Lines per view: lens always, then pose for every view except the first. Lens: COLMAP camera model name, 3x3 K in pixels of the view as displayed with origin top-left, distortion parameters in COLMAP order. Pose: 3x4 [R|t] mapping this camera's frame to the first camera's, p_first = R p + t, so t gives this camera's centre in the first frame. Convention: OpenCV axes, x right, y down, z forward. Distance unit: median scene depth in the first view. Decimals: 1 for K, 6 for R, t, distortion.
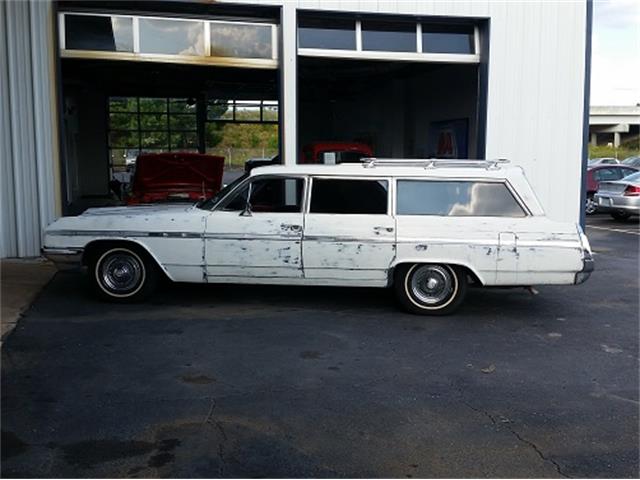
lens RADIAL K [[715.3, 0, 321.0], [0, 715.3, 227.9], [0, 0, 1]] dist [0.146716, -0.418525]
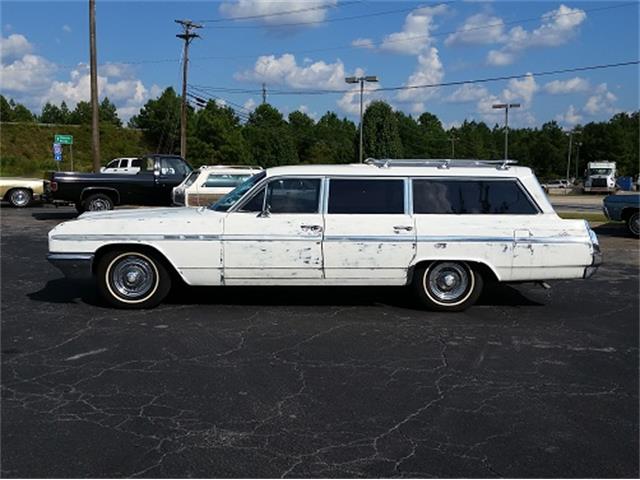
lens RADIAL K [[715.3, 0, 321.0], [0, 715.3, 227.9], [0, 0, 1]] dist [0.146716, -0.418525]
pose [[0.990836, -0.015365, 0.134196, -0.162162], [0.015242, 0.999882, 0.001945, -0.002594], [-0.134210, 0.000118, 0.990953, 0.008212]]
